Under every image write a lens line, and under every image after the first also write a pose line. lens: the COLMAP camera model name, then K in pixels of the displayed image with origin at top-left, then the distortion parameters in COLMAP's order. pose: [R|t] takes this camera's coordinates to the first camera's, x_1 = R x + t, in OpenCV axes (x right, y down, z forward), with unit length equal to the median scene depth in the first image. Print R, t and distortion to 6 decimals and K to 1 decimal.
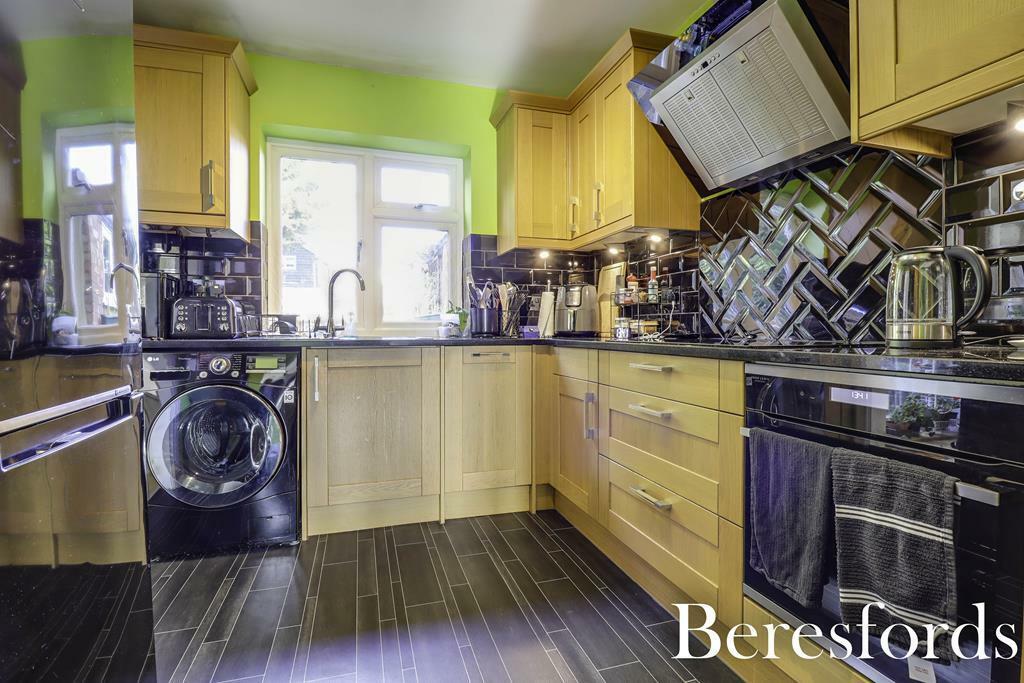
lens RADIAL K [[494.8, 0, 512.6], [0, 494.8, 334.7], [0, 0, 1]] dist [-0.002459, -0.001512]
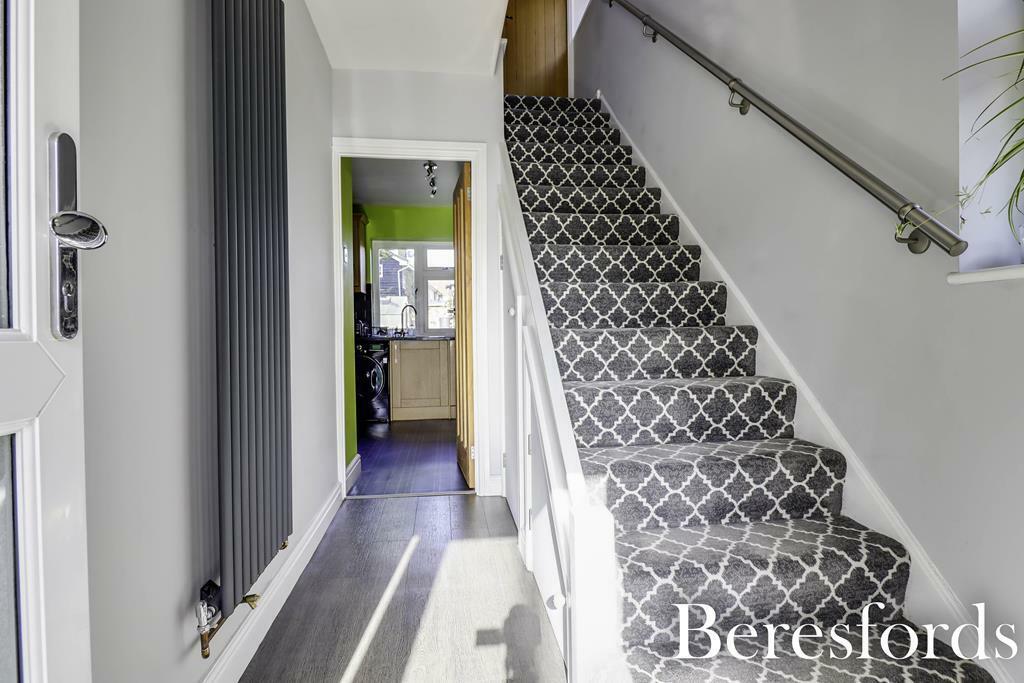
lens RADIAL K [[494.8, 0, 512.6], [0, 494.8, 334.7], [0, 0, 1]] dist [-0.002459, -0.001512]
pose [[0.987525, -0.013338, -0.156894, 0.468826], [0.013275, 0.999911, -0.001446, 0.004979], [0.156900, -0.000655, 0.987614, -1.110963]]
